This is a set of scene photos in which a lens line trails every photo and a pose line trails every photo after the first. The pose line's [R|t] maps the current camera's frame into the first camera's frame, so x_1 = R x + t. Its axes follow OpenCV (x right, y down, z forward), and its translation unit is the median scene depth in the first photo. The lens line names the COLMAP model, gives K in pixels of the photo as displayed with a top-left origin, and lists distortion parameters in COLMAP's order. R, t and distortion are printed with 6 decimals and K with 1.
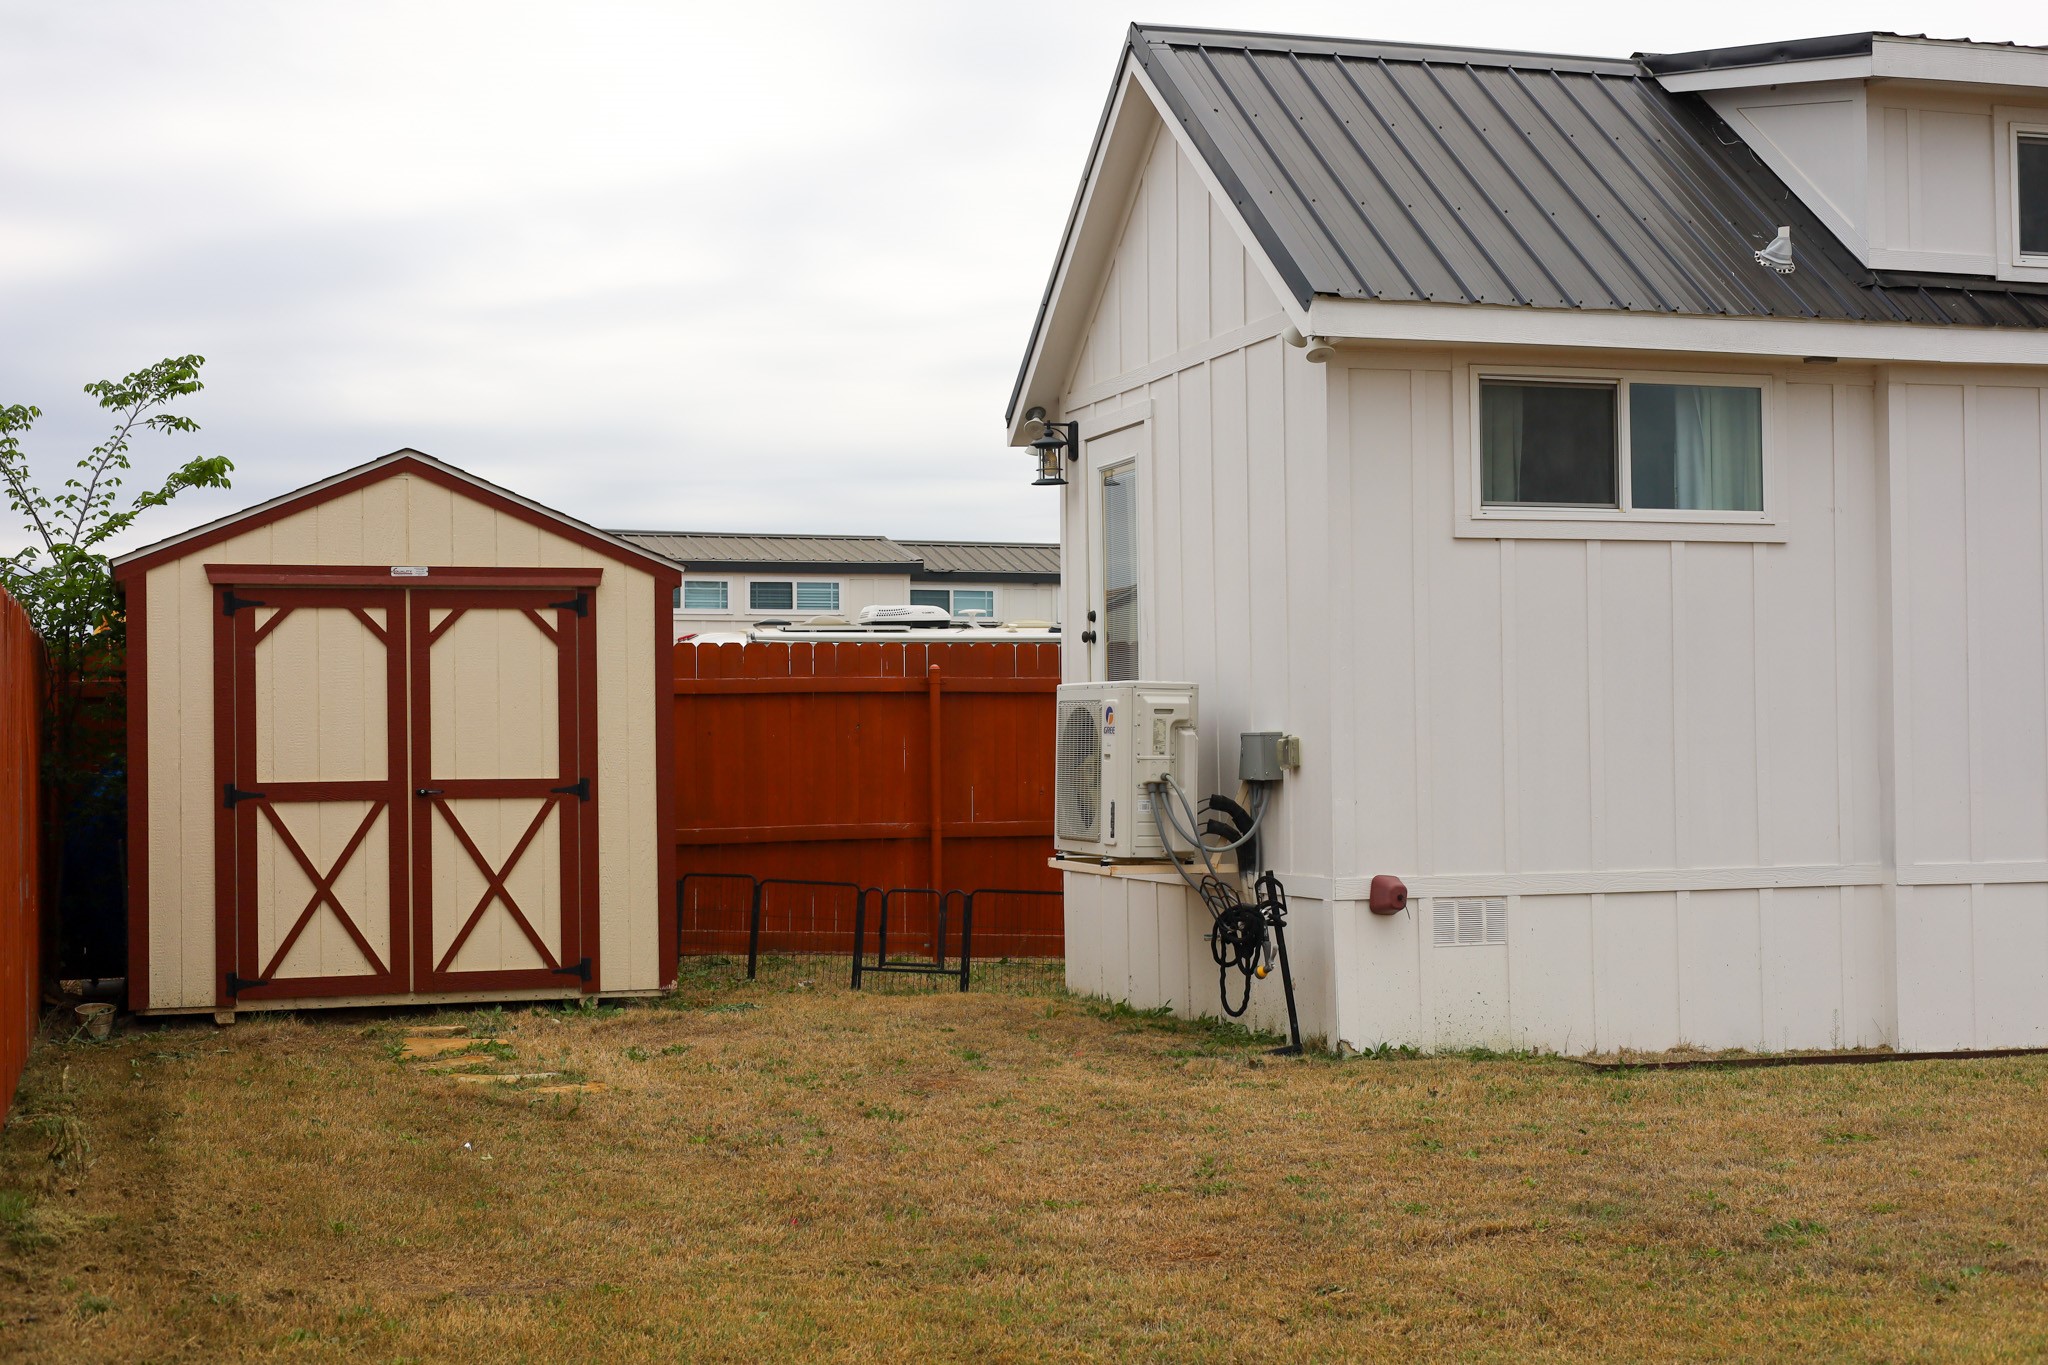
lens RADIAL K [[2900.4, 0, 1024.0], [0, 2900.4, 682.5], [0, 0, 1]] dist [0.070798, -0.170547]
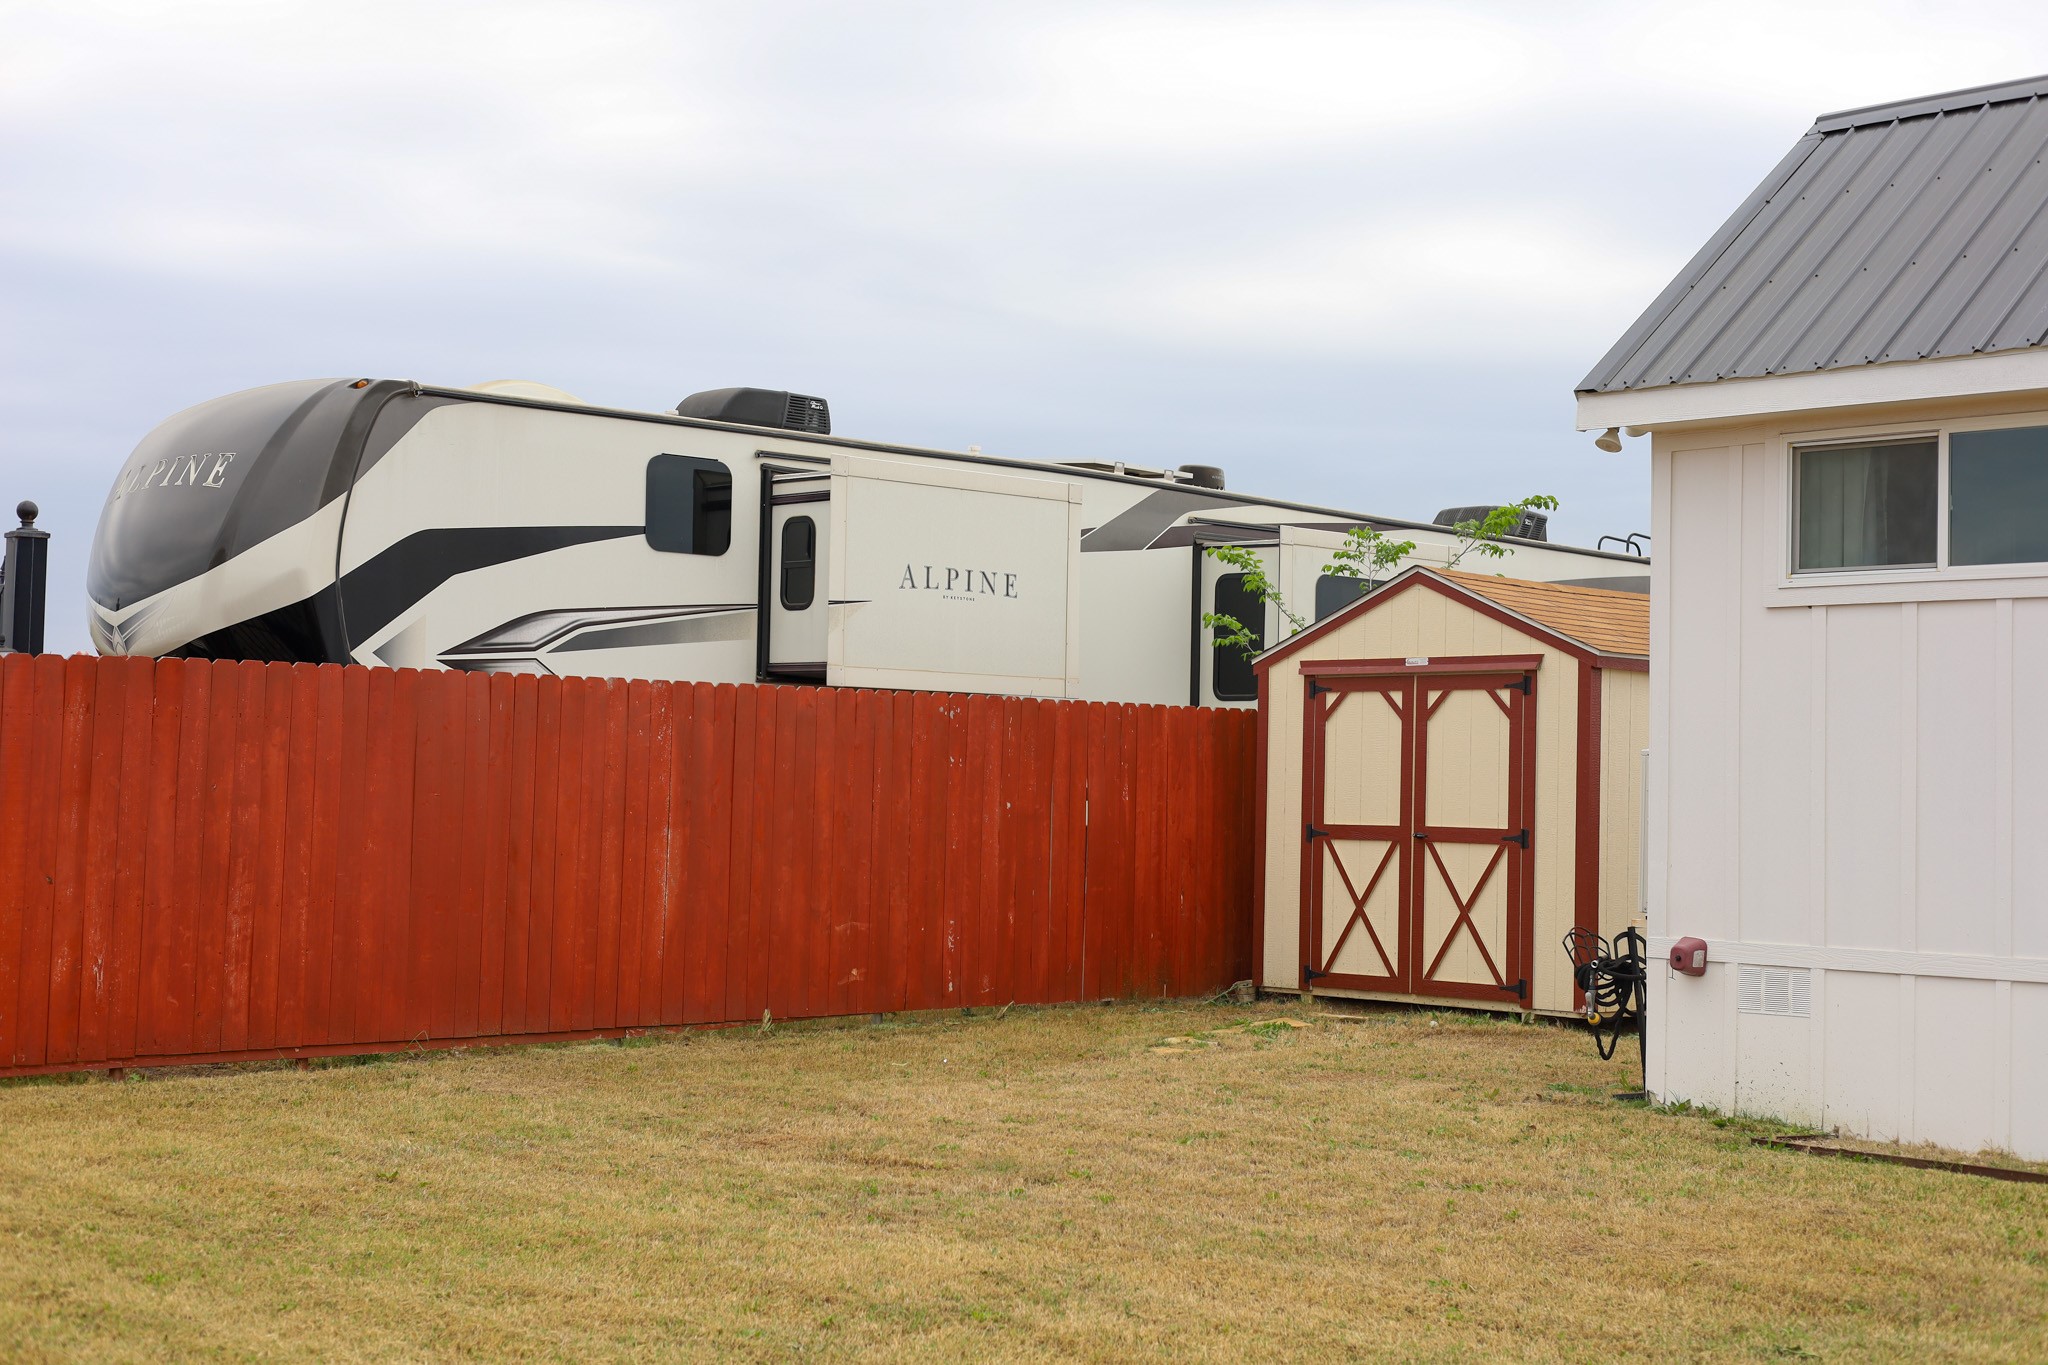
lens RADIAL K [[2949.1, 0, 1024.0], [0, 2949.1, 682.5], [0, 0, 1]] dist [0.083420, -0.261366]
pose [[0.406420, -0.017219, -0.913524, 0.902581], [-0.007231, 0.999730, -0.022060, 0.000666], [0.913658, 0.015571, 0.406186, 0.321089]]
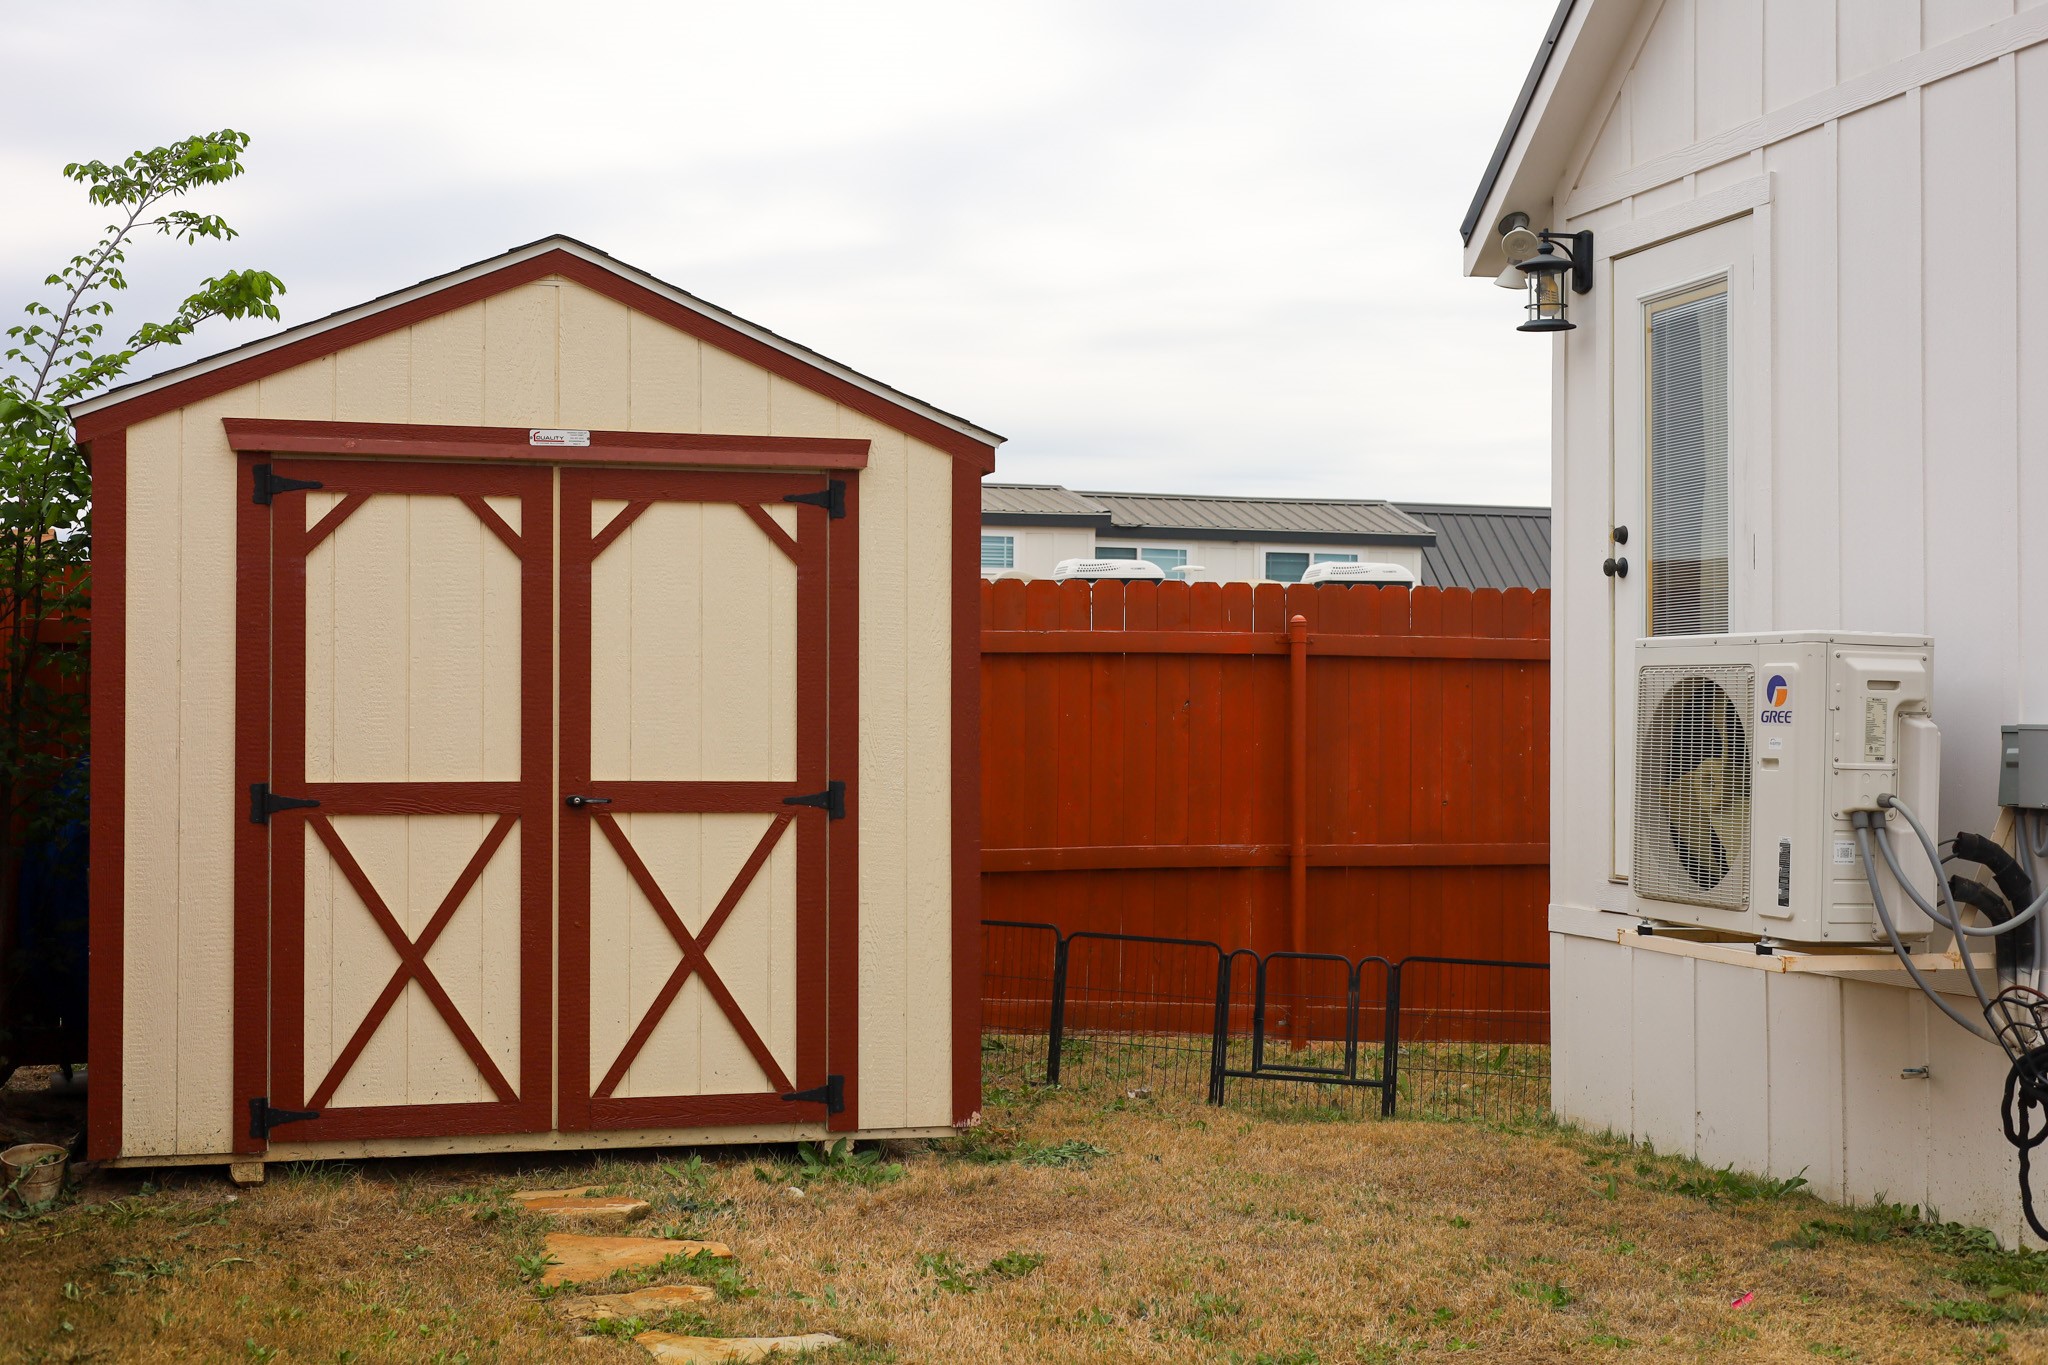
lens RADIAL K [[2949.1, 0, 1024.0], [0, 2949.1, 682.5], [0, 0, 1]] dist [0.083420, -0.261366]
pose [[0.999233, 0.014334, -0.036446, -0.091613], [-0.014051, 0.999869, 0.007994, 0.006702], [0.036556, -0.007476, 0.999304, 0.388277]]
